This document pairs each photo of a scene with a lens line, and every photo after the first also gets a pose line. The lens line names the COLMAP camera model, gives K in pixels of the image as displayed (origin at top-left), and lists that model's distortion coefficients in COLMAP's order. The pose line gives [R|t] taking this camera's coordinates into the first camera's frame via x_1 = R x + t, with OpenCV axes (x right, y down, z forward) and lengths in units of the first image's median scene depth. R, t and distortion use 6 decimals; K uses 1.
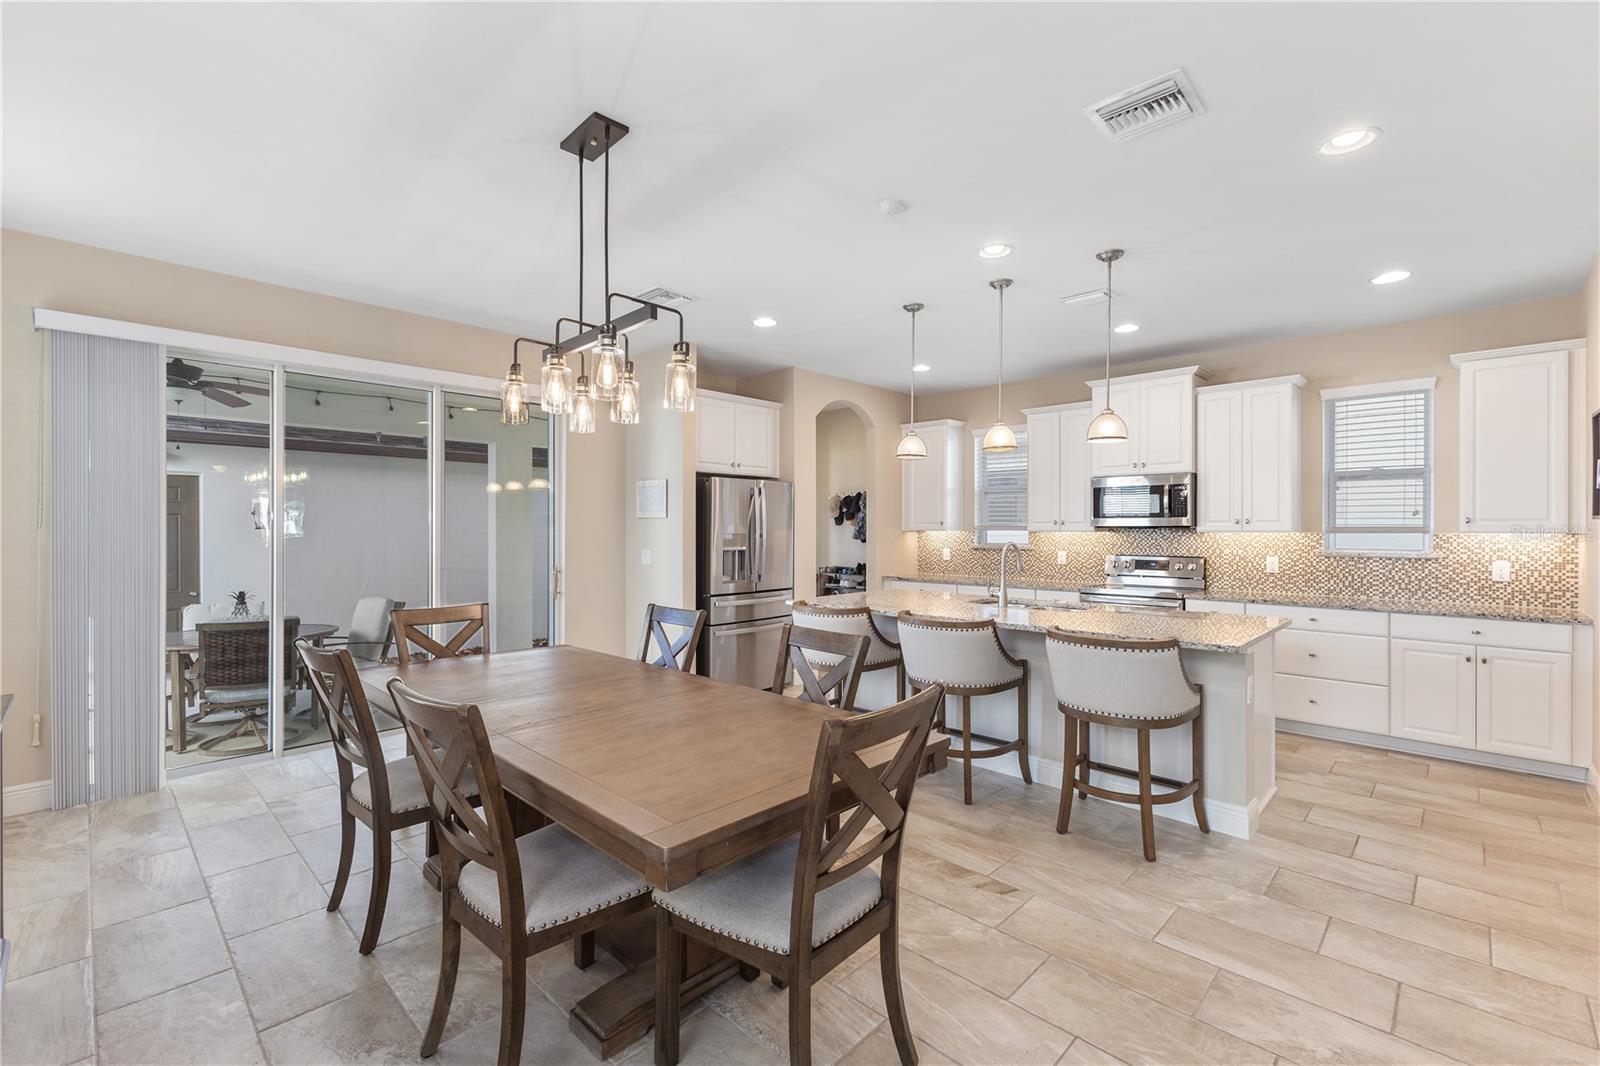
lens RADIAL K [[714.6, 0, 800.0], [0, 714.6, 533.0], [0, 0, 1]] dist [0.001232, -0.000187]
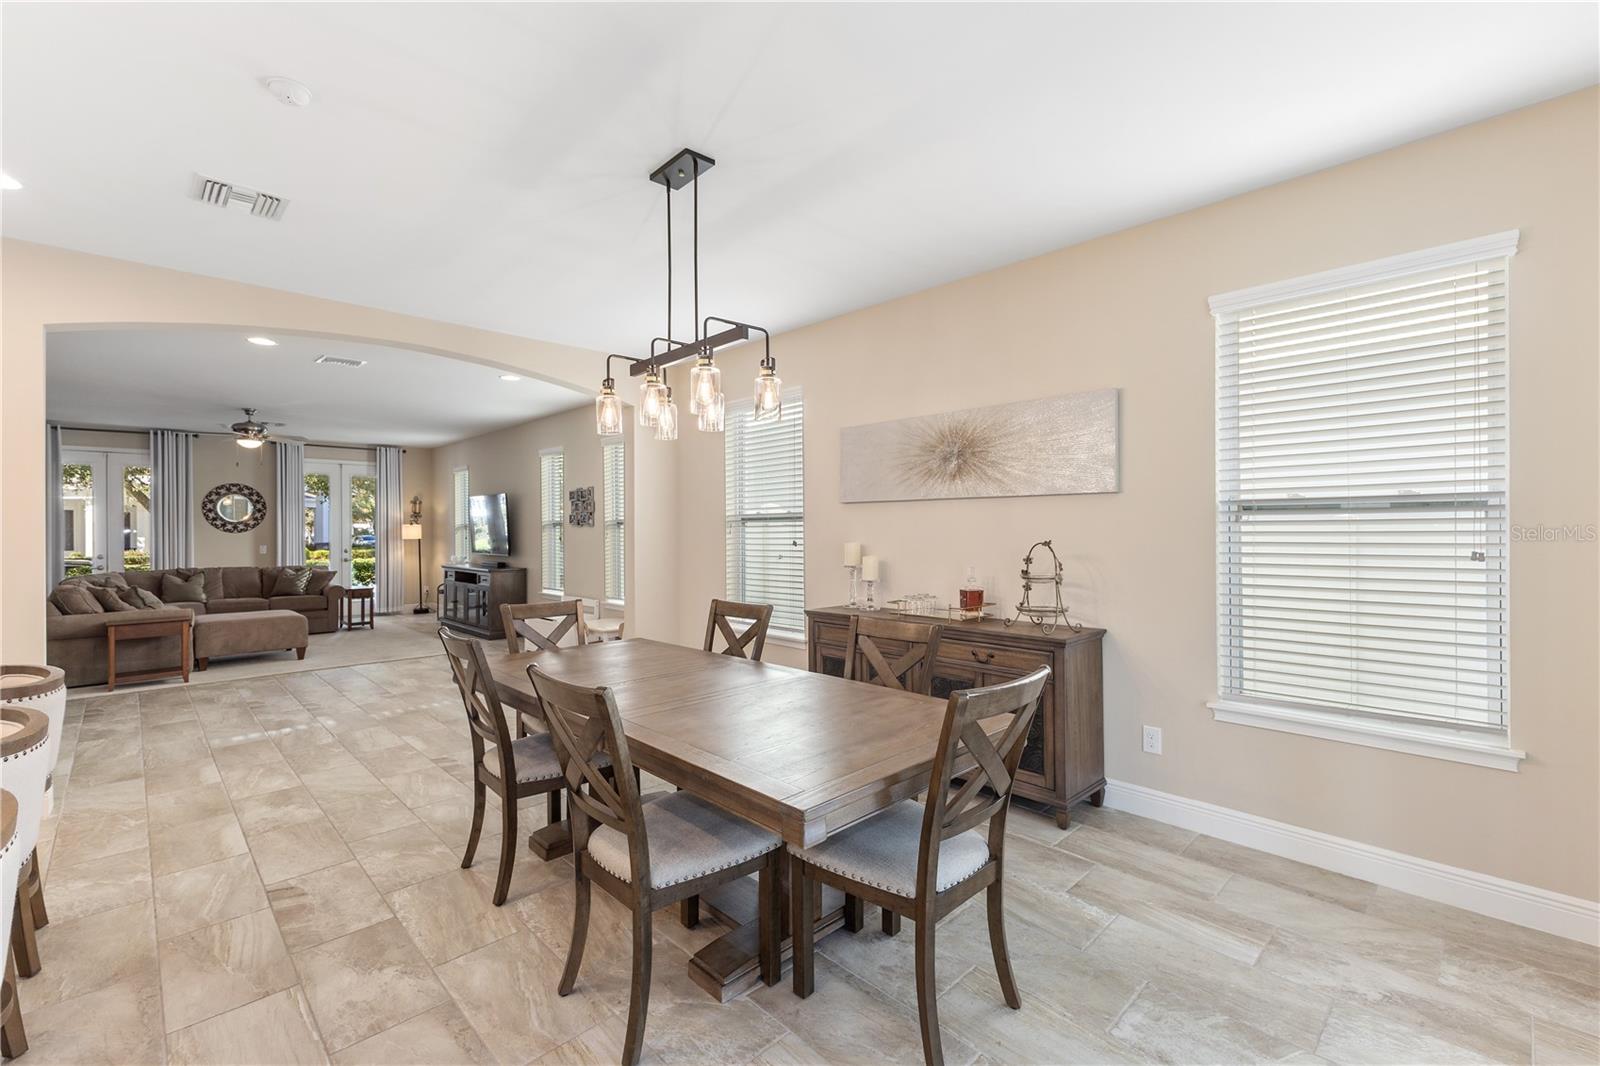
lens RADIAL K [[694.4, 0, 801.3], [0, 694.4, 529.0], [0, 0, 1]] dist [0.001190, -0.000730]
pose [[-0.999729, 0.004129, 0.022893, -0.399658], [0.004257, 0.999976, 0.005521, -0.011840], [-0.022869, 0.005617, -0.999723, 1.668750]]
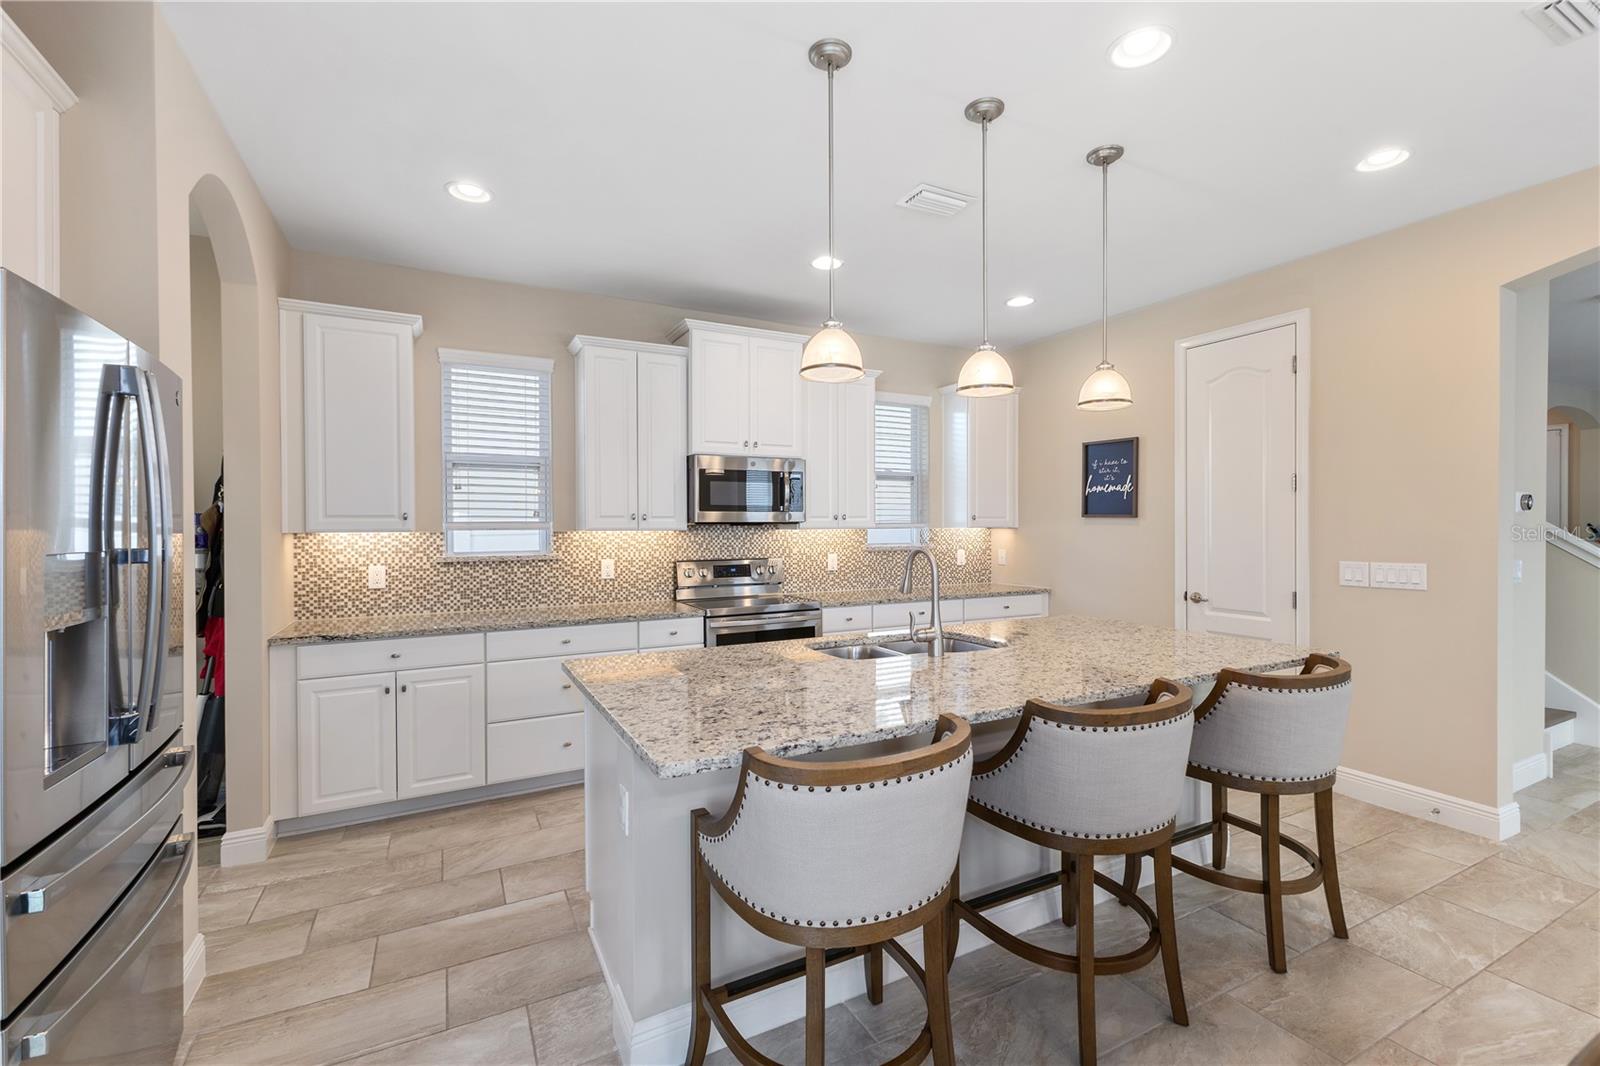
lens RADIAL K [[694.4, 0, 801.3], [0, 694.4, 529.0], [0, 0, 1]] dist [0.001190, -0.000730]
pose [[0.304035, -0.007951, 0.952628, -0.402628], [0.009920, 0.999937, 0.005180, -0.009540], [-0.952609, 0.007875, 0.304095, 1.241163]]
